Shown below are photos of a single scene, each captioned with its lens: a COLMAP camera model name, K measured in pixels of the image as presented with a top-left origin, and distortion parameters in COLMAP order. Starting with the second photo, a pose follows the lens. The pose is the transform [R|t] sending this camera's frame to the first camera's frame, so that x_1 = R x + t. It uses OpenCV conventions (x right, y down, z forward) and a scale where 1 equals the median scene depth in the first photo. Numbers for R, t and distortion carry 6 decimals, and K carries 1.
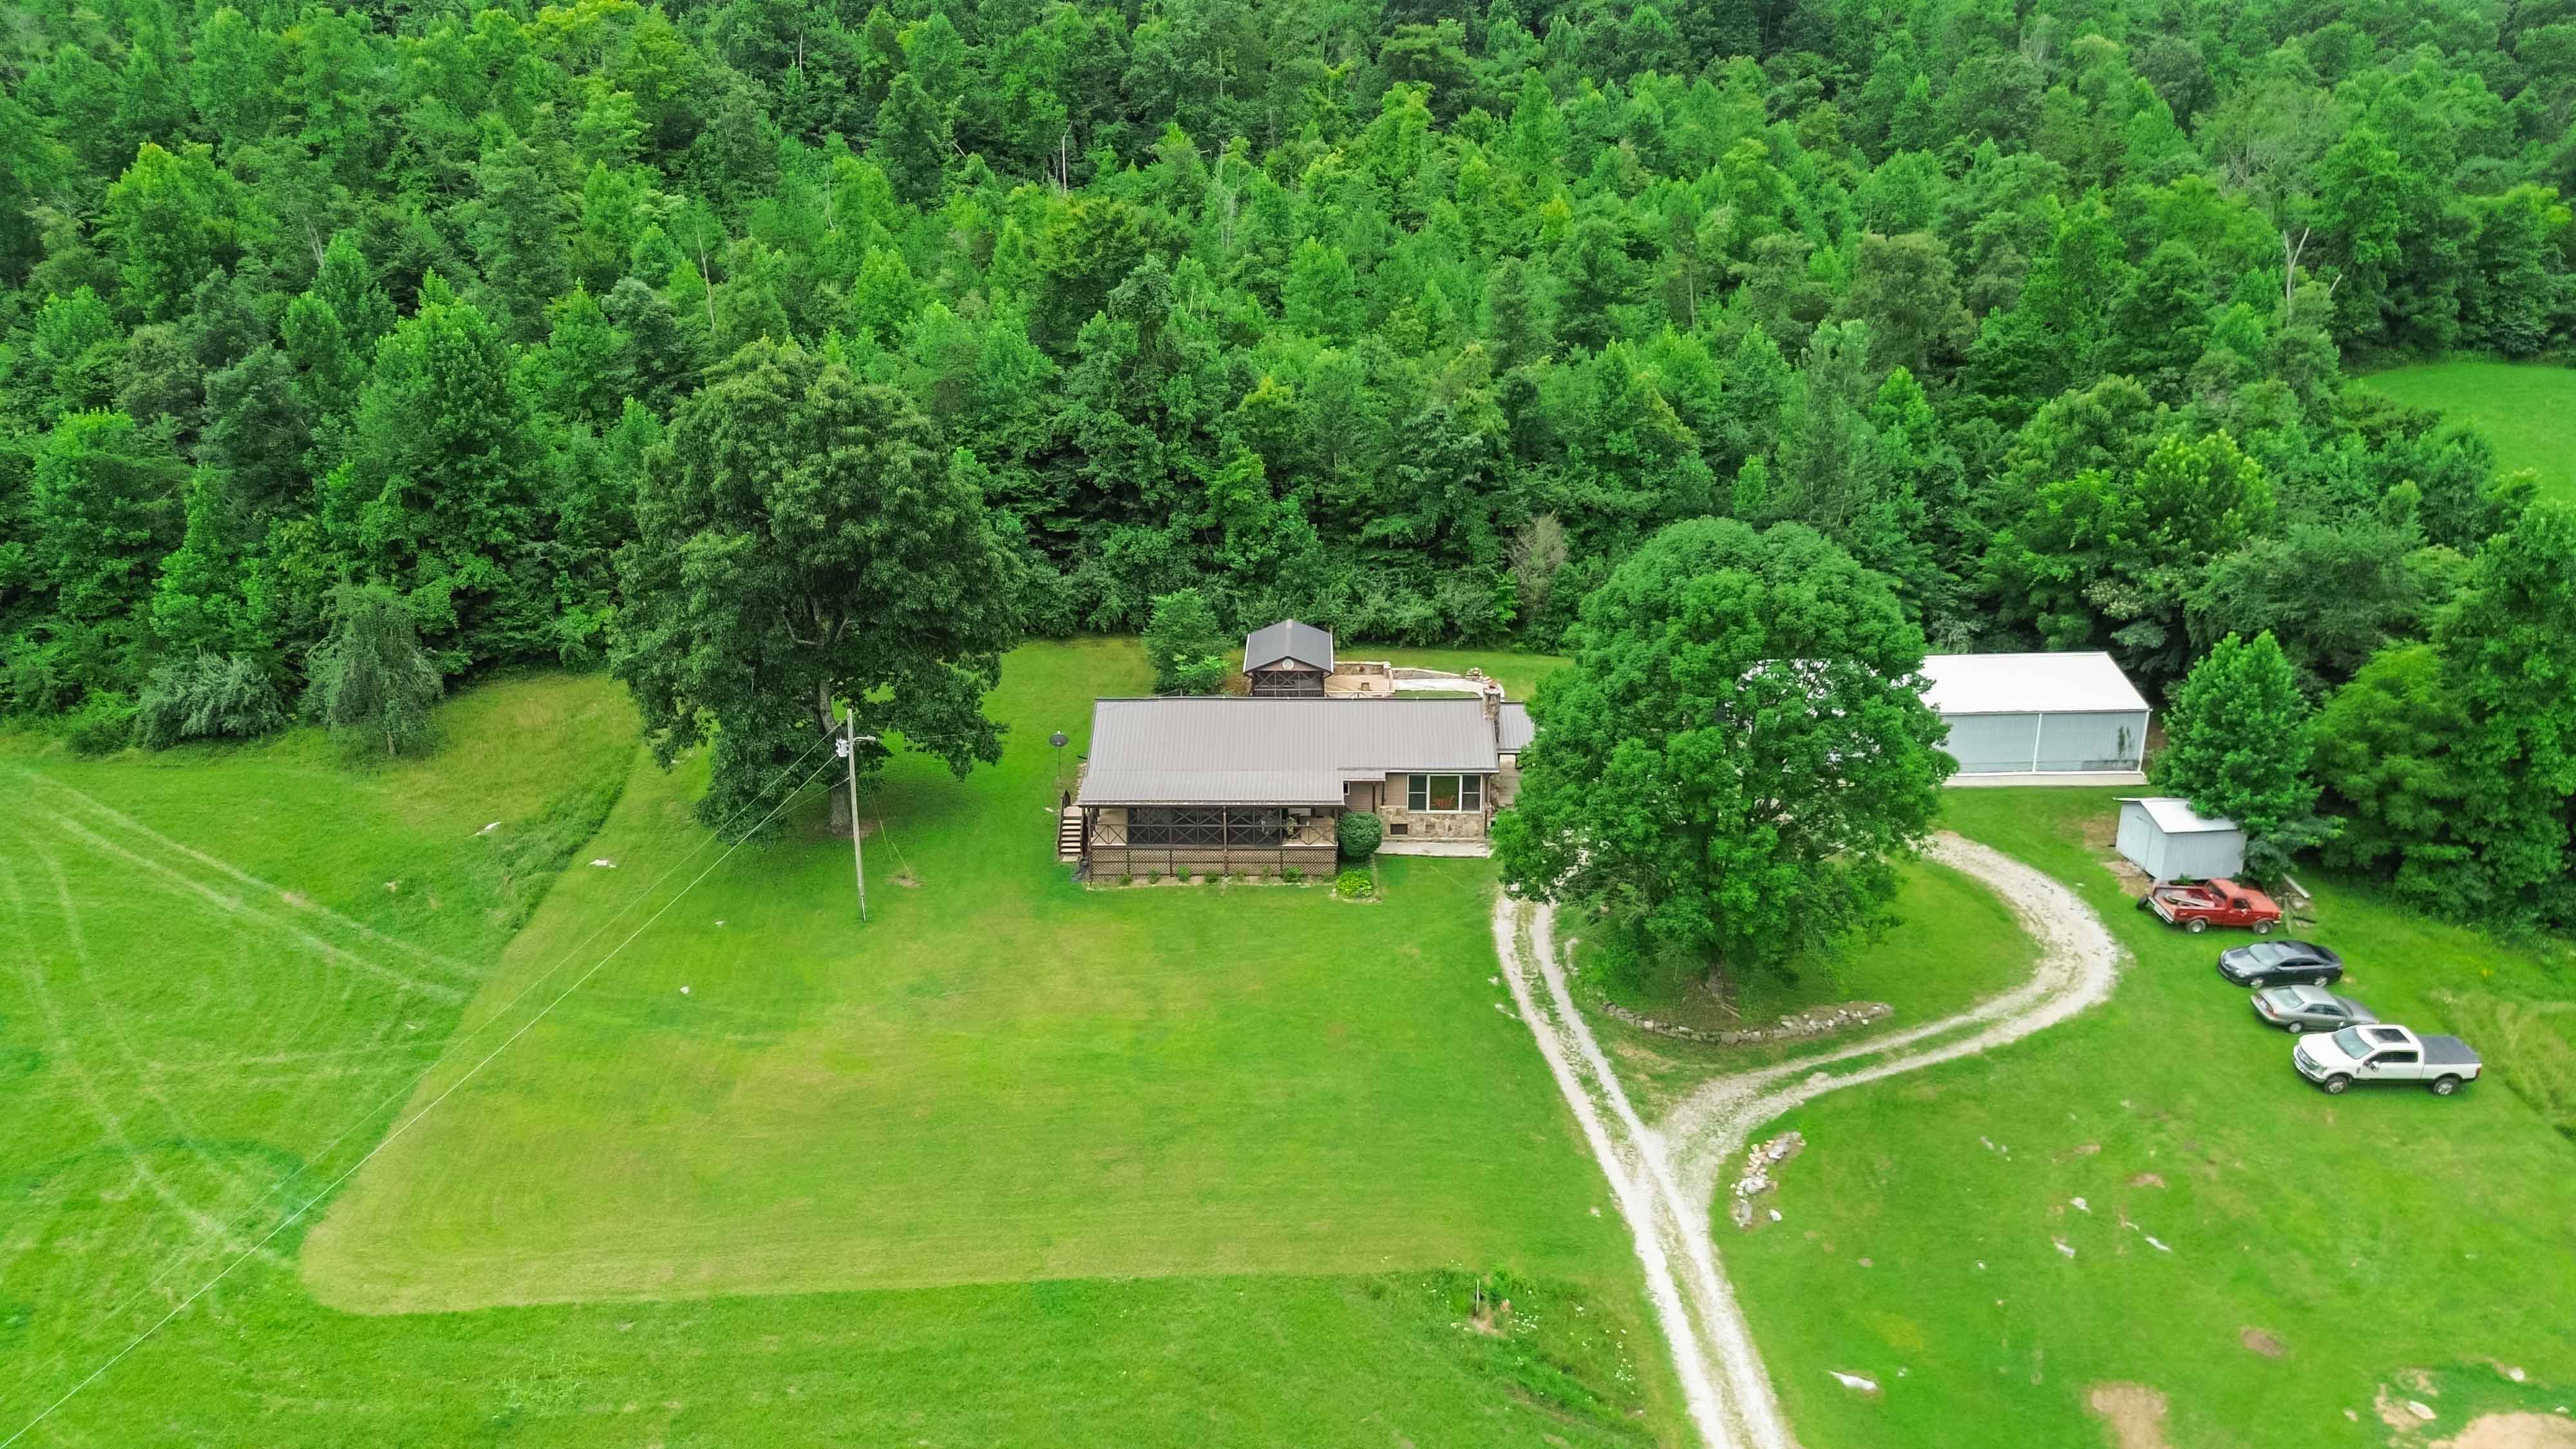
lens RADIAL K [[1831.8, 0, 1295.0], [0, 1831.8, 720.9], [0, 0, 1]] dist [0.047399, -0.039558]
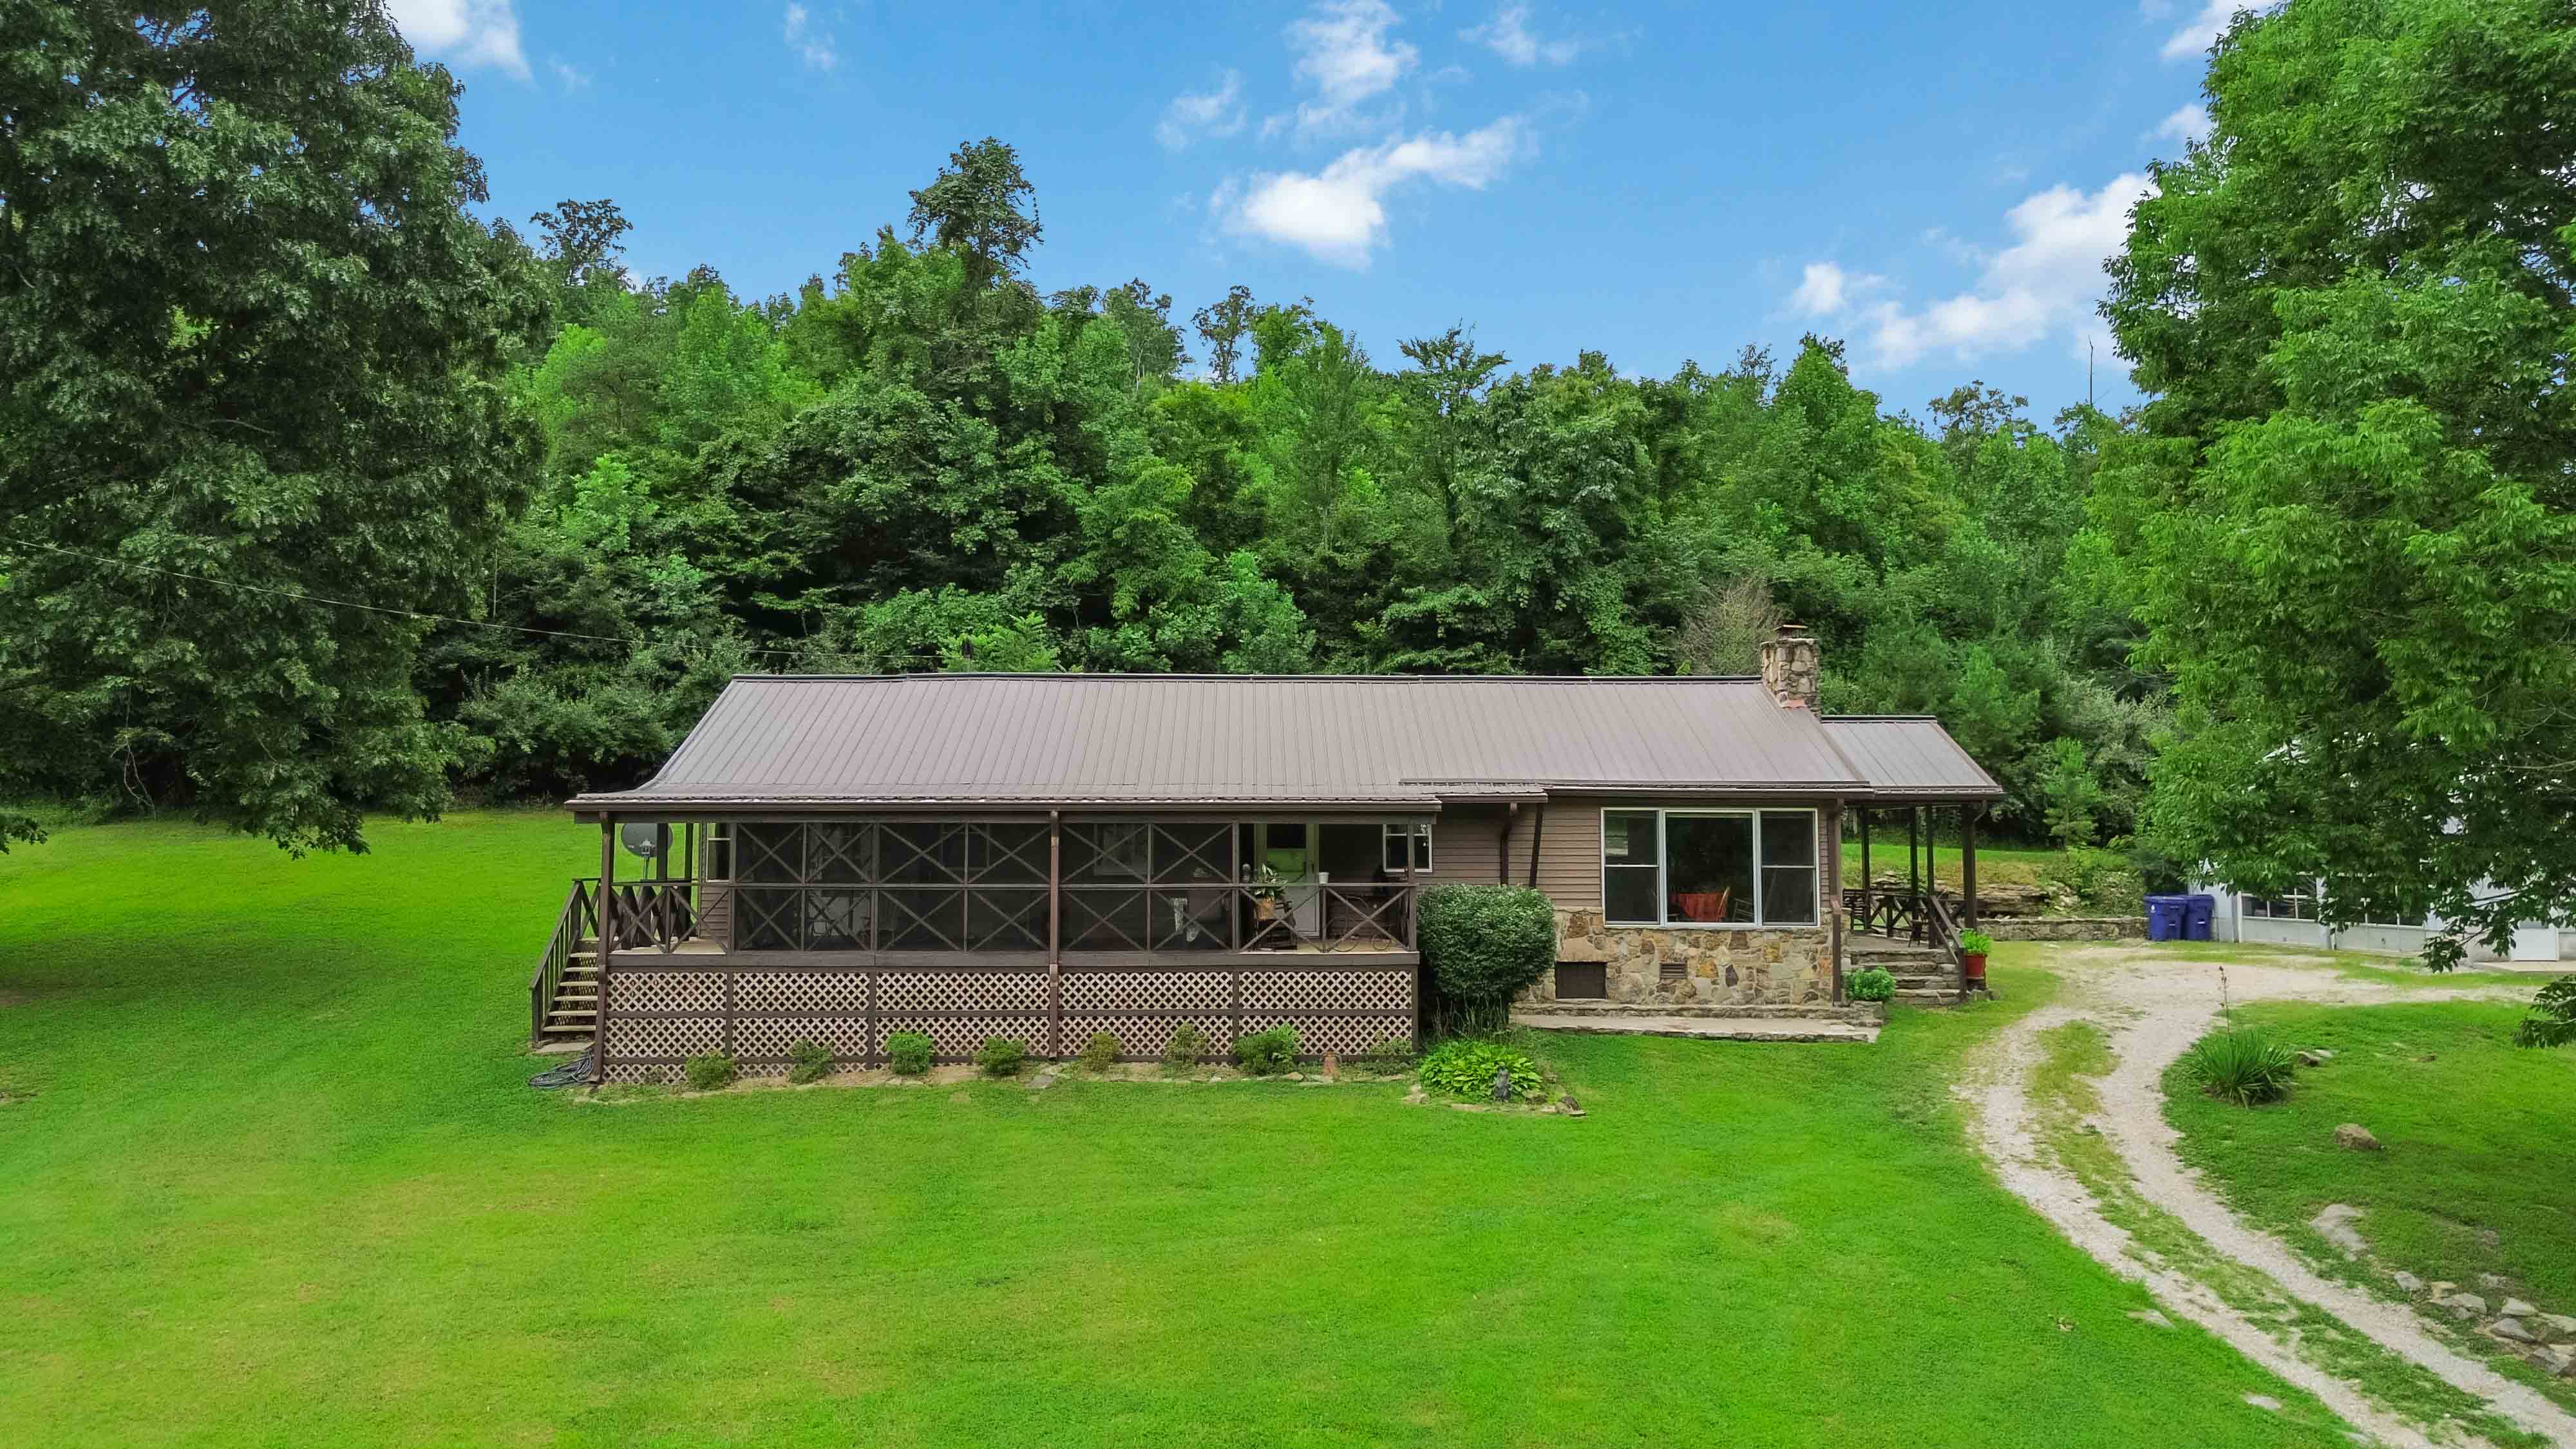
lens RADIAL K [[1831.8, 0, 1298.8], [0, 1831.8, 719.2], [0, 0, 1]] dist [0.047399, -0.039558]
pose [[0.999058, 0.010182, 0.042184, -0.010039], [0.005842, 0.931684, -0.363223, 0.137393], [-0.043001, 0.363127, 0.930747, 0.670309]]
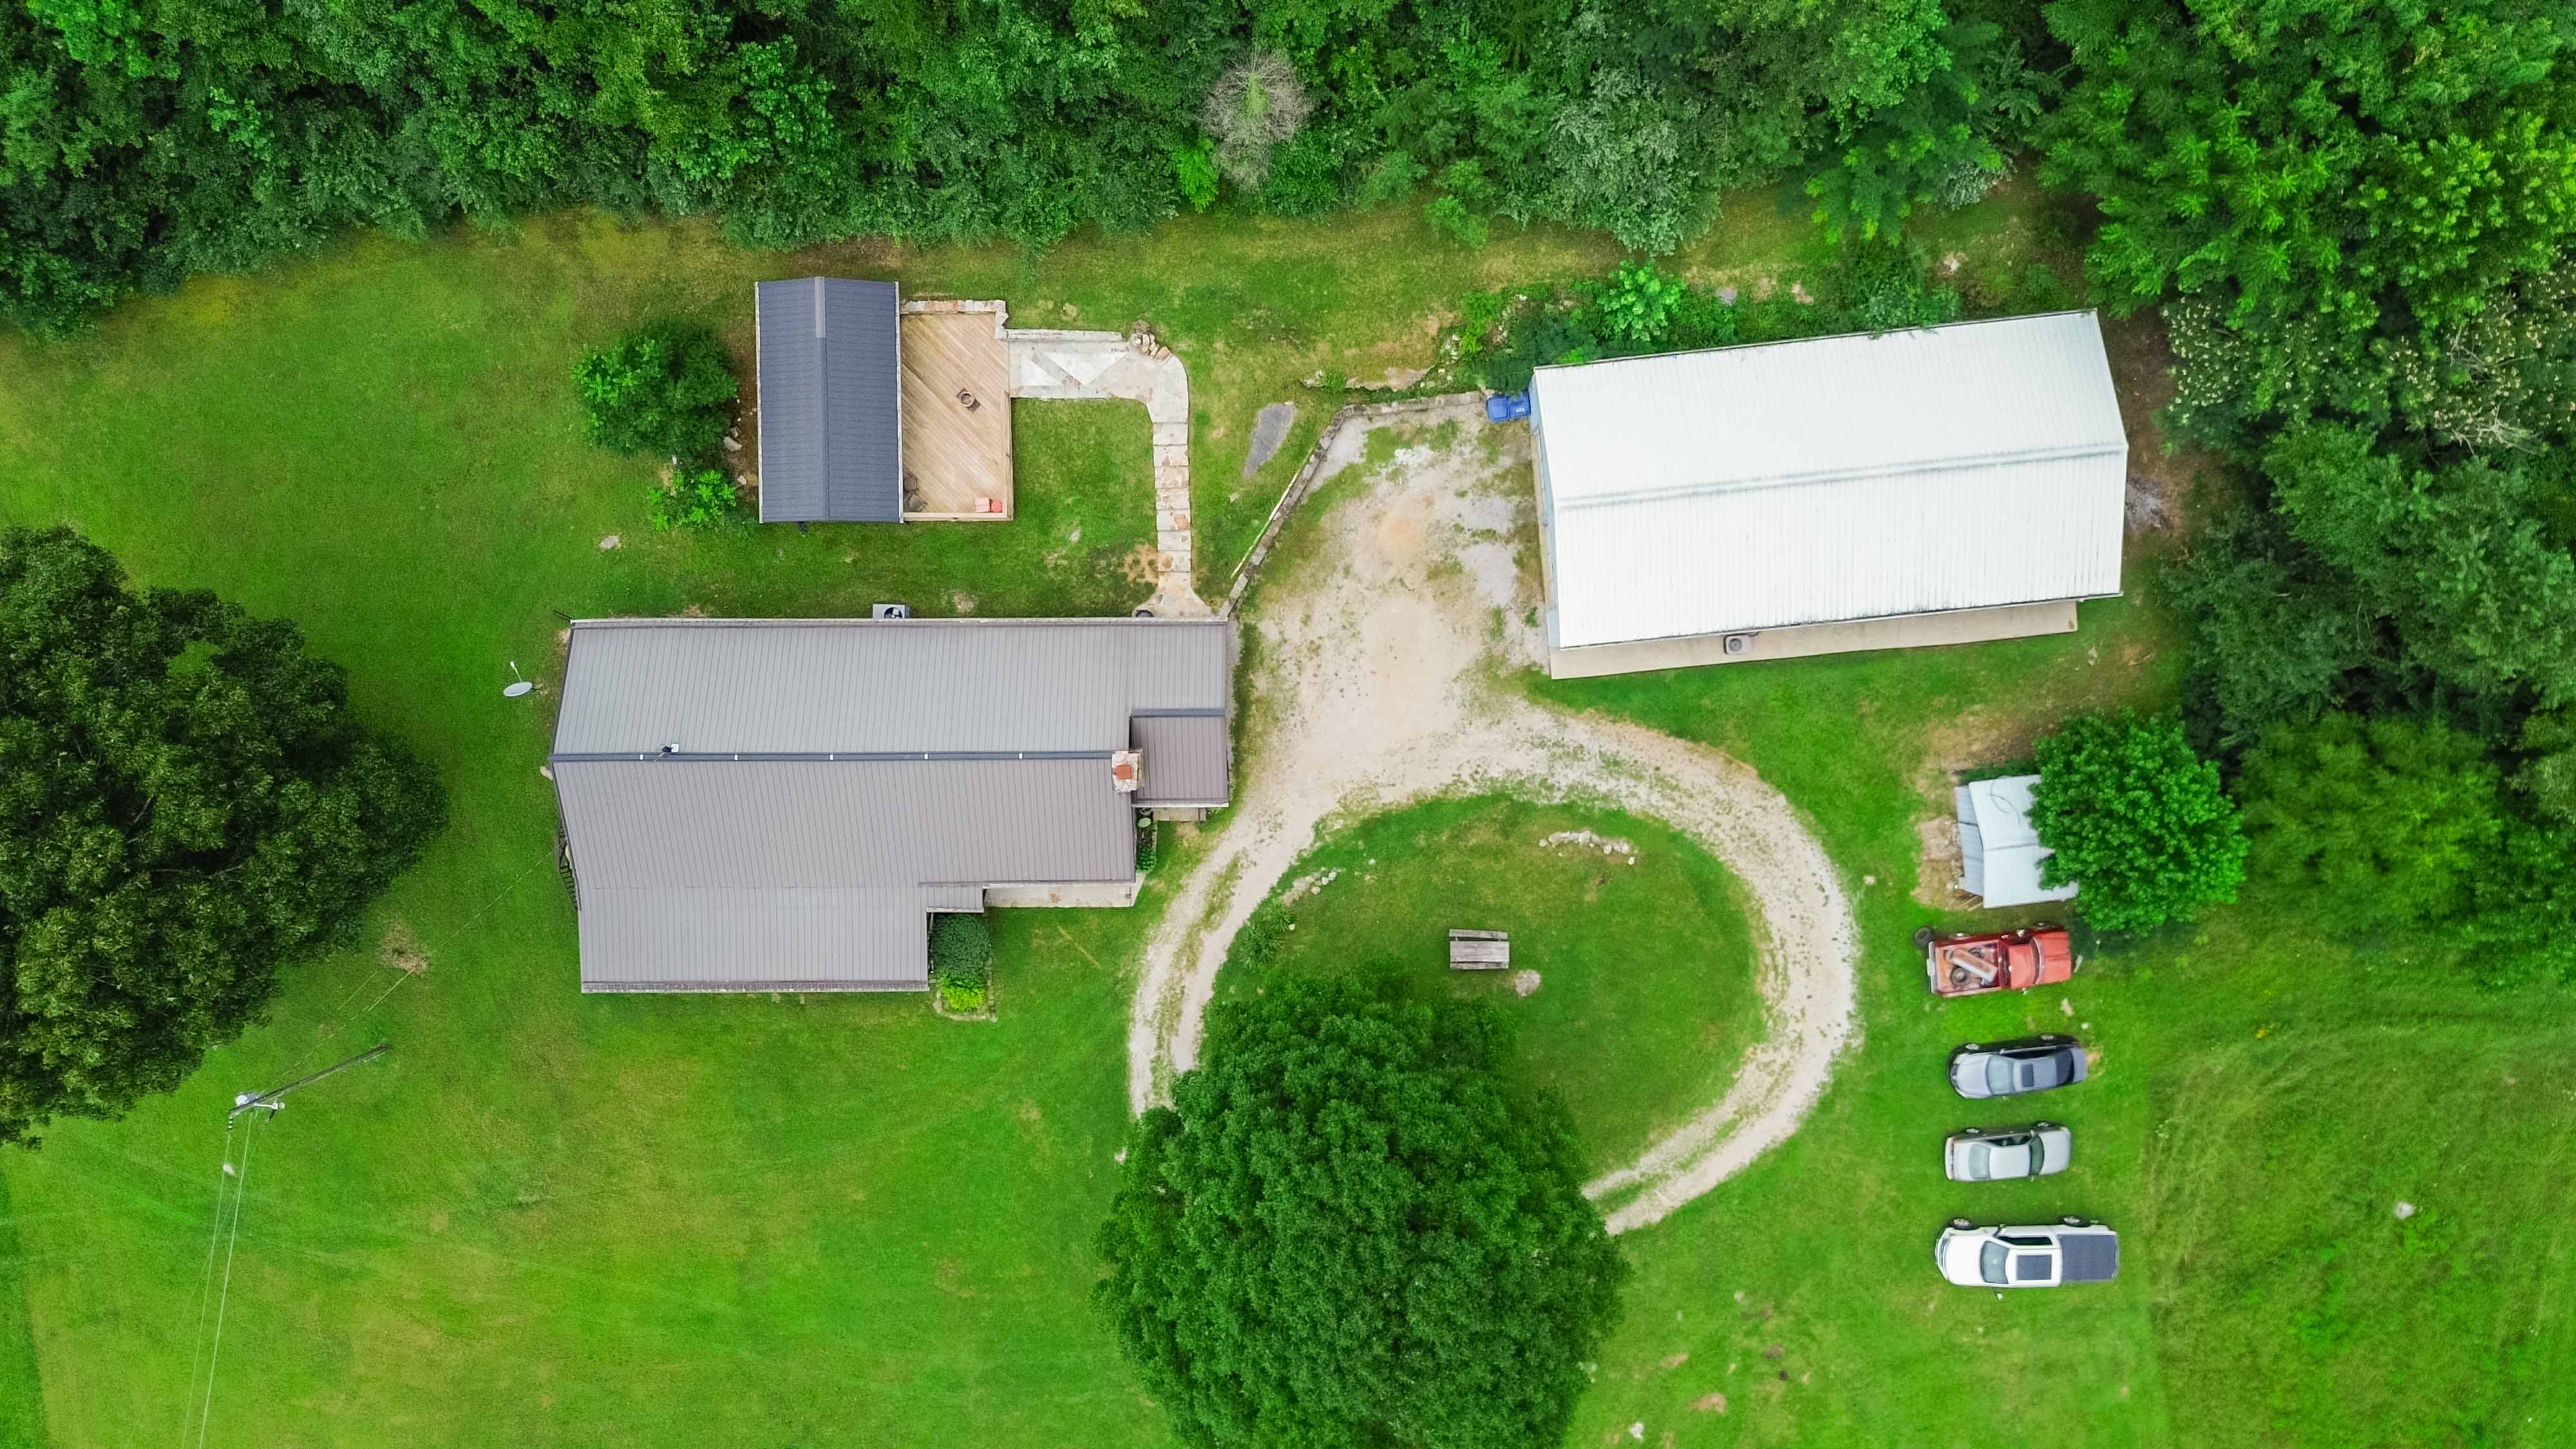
lens RADIAL K [[1831.8, 0, 1299.4], [0, 1831.8, 708.6], [0, 0, 1]] dist [0.047399, -0.039558]
pose [[0.999778, -0.019889, -0.006903, 0.183120], [0.012436, 0.293323, 0.955932, -0.700271], [-0.016988, -0.955806, 0.293506, 0.834784]]
